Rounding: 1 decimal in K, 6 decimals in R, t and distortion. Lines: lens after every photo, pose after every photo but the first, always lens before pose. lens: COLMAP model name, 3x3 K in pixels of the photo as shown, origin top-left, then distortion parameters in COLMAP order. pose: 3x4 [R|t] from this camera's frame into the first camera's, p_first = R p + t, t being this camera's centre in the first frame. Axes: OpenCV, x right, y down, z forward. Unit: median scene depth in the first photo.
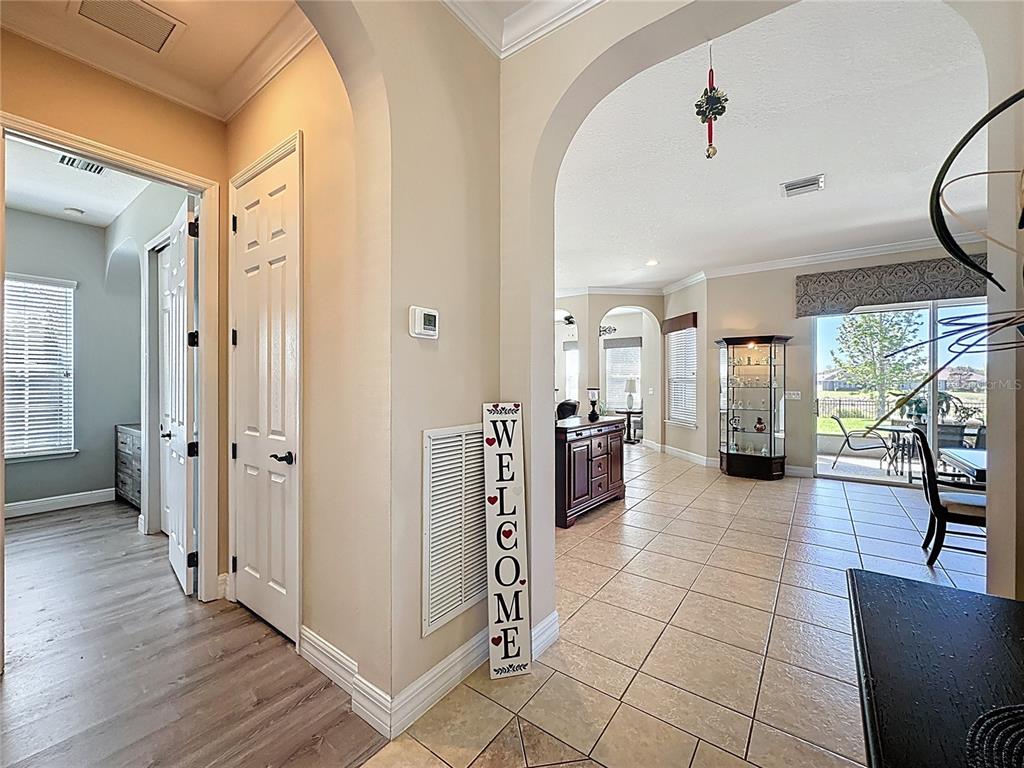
lens RADIAL K [[415.3, 0, 512.6], [0, 415.3, 382.4], [0, 0, 1]] dist [-0.003499, -0.000126]
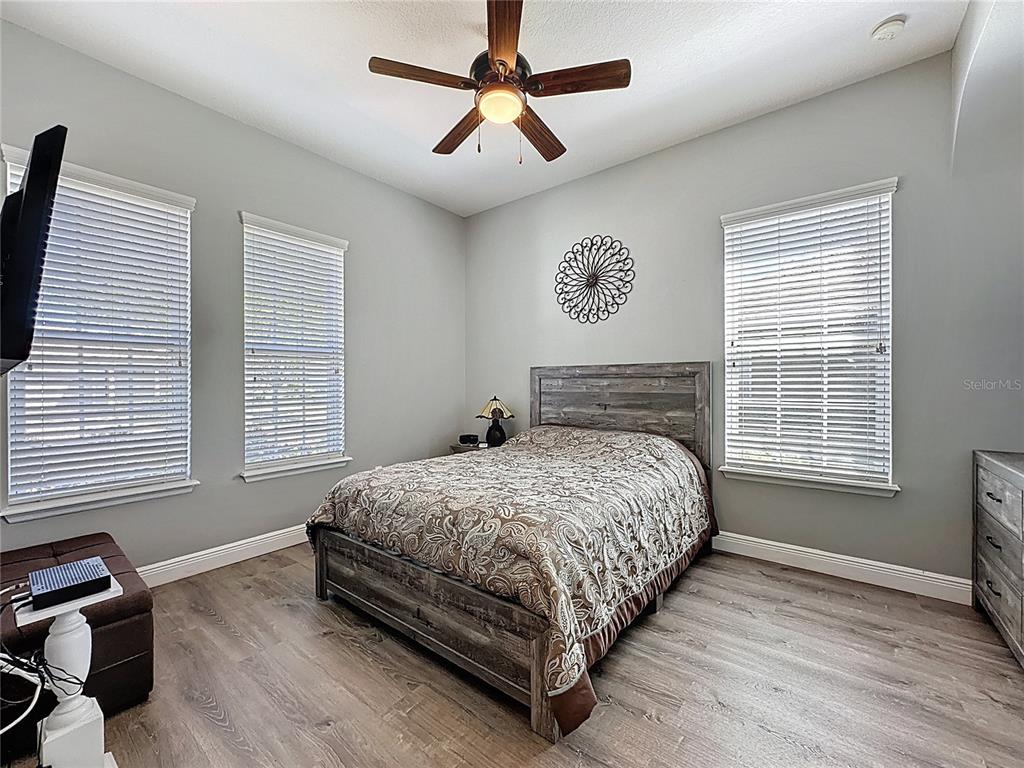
lens RADIAL K [[415.3, 0, 512.0], [0, 415.3, 383.9], [0, 0, 1]] dist [-0.003499, -0.000126]
pose [[-0.029635, 0.001470, -0.999560, -0.494463], [0.001563, 0.999998, 0.001424, 0.026919], [0.999560, -0.001520, -0.029637, 0.509829]]
